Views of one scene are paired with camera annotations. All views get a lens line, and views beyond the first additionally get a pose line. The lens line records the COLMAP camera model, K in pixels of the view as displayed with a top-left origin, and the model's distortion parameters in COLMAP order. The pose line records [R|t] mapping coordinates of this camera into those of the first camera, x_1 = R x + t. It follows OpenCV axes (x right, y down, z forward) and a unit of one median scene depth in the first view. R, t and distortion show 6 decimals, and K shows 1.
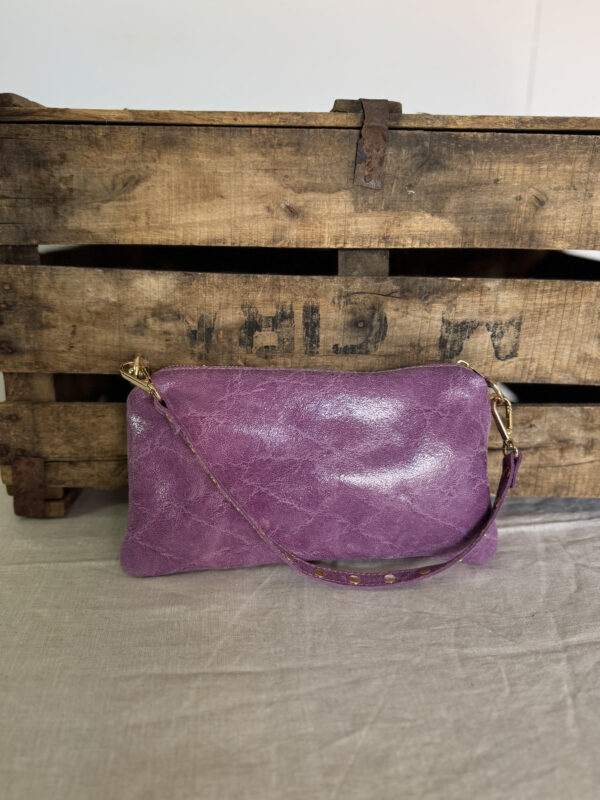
lens RADIAL K [[626.8, 0, 295.1], [0, 626.8, 408.1], [0, 0, 1]] dist [0.048477, -0.164035]
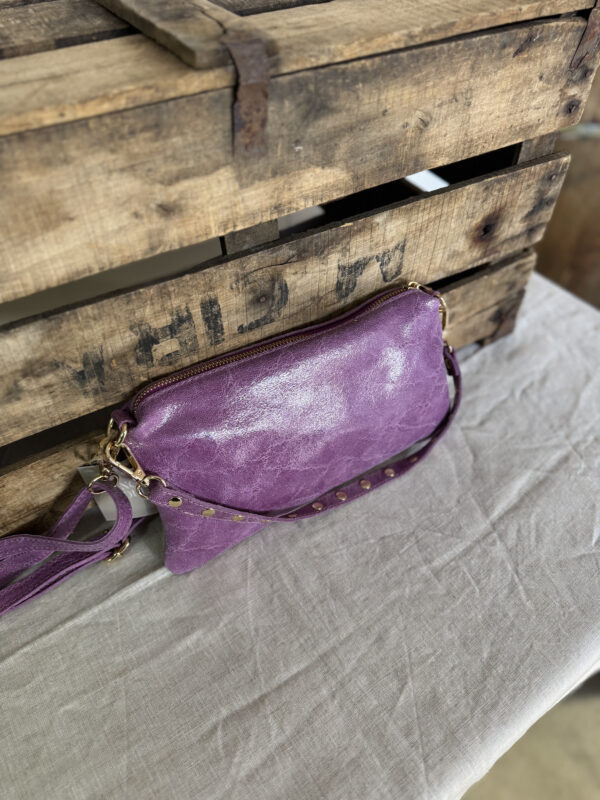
lens RADIAL K [[579.9, 0, 305.6], [0, 579.9, 407.3], [0, 0, 1]] dist [0.018281, -0.062056]
pose [[0.868155, -0.381426, 0.317524, -0.169854], [0.173483, 0.832662, 0.525907, -0.443558], [-0.464985, -0.401483, 0.789050, 0.256912]]
